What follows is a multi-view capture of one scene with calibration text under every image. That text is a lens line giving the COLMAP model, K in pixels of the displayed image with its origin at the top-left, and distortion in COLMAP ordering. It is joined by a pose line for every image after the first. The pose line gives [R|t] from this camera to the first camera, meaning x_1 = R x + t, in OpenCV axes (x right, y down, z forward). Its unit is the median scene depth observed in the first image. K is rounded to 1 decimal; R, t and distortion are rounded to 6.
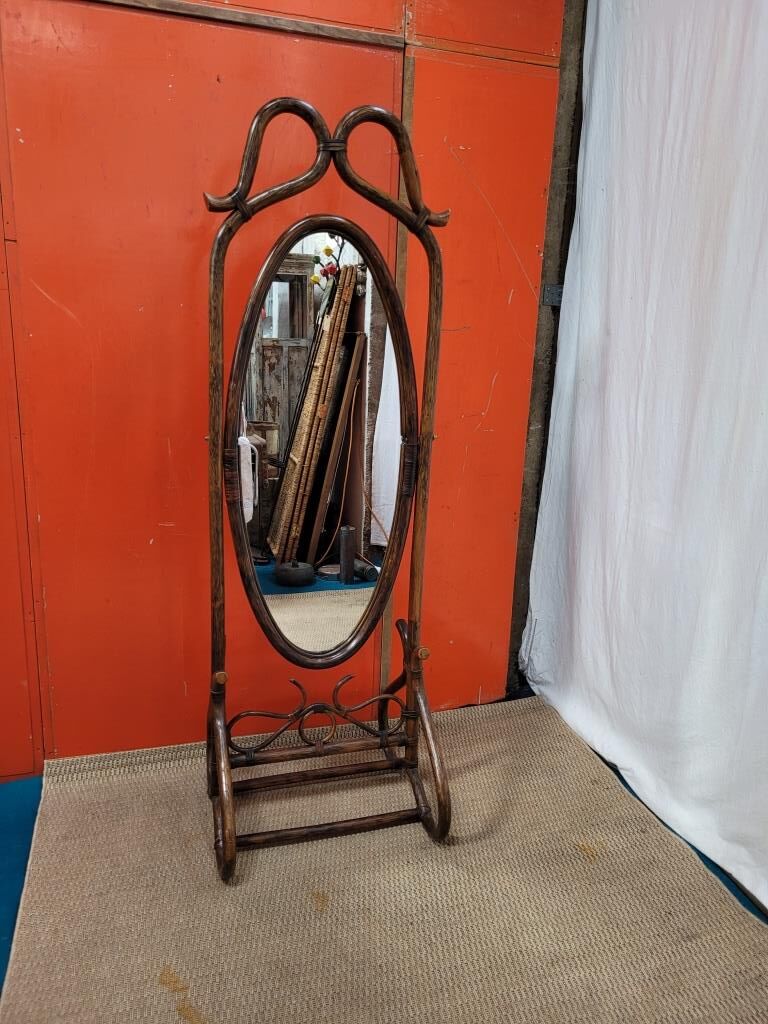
lens RADIAL K [[766.8, 0, 385.9], [0, 766.8, 511.9], [0, 0, 1]] dist [0.046901, -0.041760]
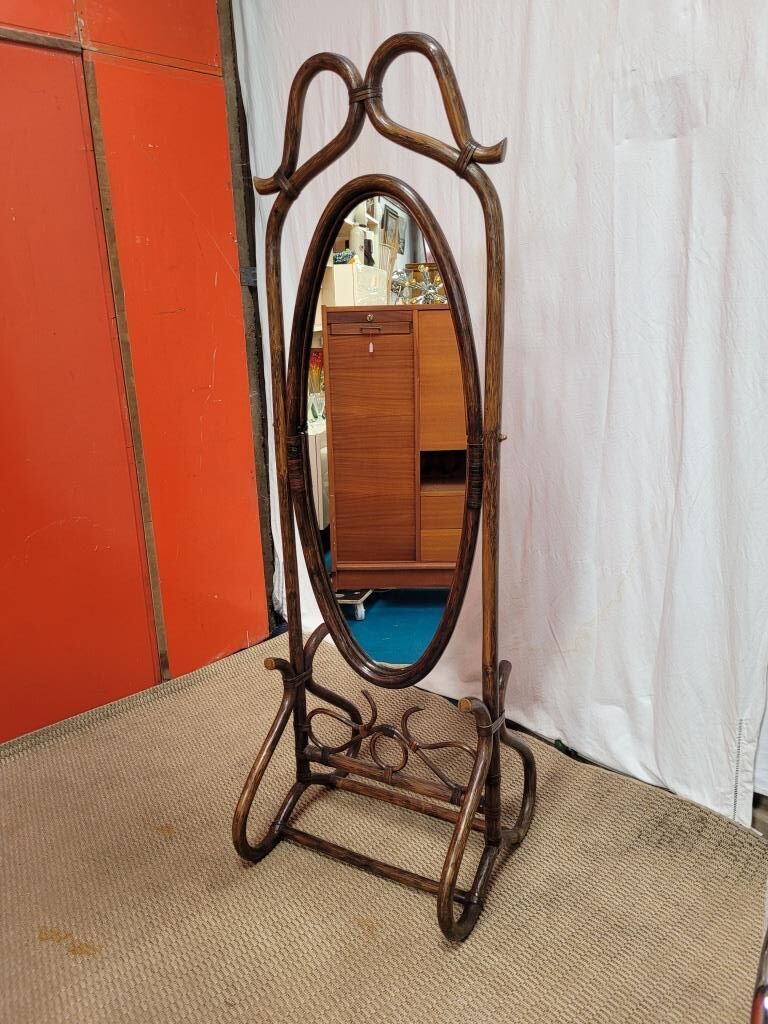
lens RADIAL K [[766.8, 0, 389.7], [0, 766.8, 508.8], [0, 0, 1]] dist [0.046901, -0.041760]
pose [[0.896619, -0.180181, 0.404487, -0.141747], [0.175051, 0.983290, 0.049979, 0.042131], [-0.406733, 0.025994, 0.913177, -0.135782]]
